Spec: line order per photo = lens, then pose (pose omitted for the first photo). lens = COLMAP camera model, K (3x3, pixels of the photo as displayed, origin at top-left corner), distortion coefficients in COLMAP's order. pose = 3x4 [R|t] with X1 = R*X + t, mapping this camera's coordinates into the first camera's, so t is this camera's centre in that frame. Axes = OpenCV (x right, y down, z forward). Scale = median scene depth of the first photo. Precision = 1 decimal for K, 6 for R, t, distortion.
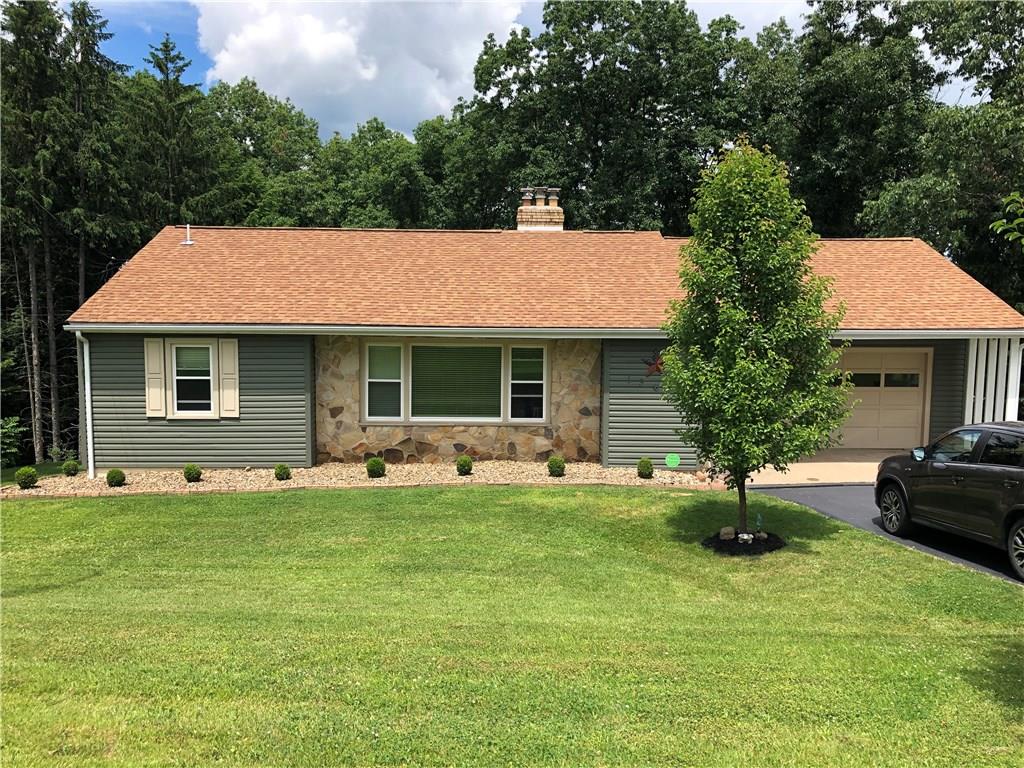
lens RADIAL K [[849.2, 0, 513.7], [0, 849.2, 382.6], [0, 0, 1]] dist [0.016031, 0.000502]
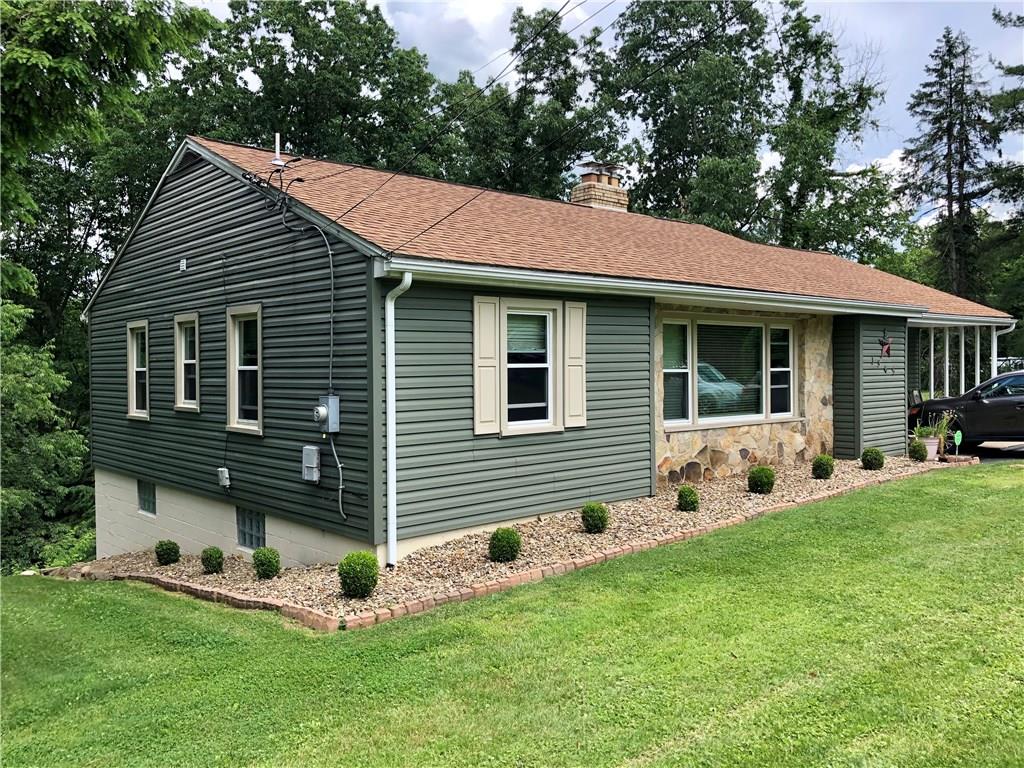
lens RADIAL K [[849.2, 0, 512.0], [0, 849.2, 383.7], [0, 0, 1]] dist [0.016031, 0.000502]
pose [[0.786243, -0.031557, 0.617111, -0.753856], [0.079574, 0.995550, -0.050473, 0.036481], [-0.612772, 0.088790, 0.785256, 0.531517]]
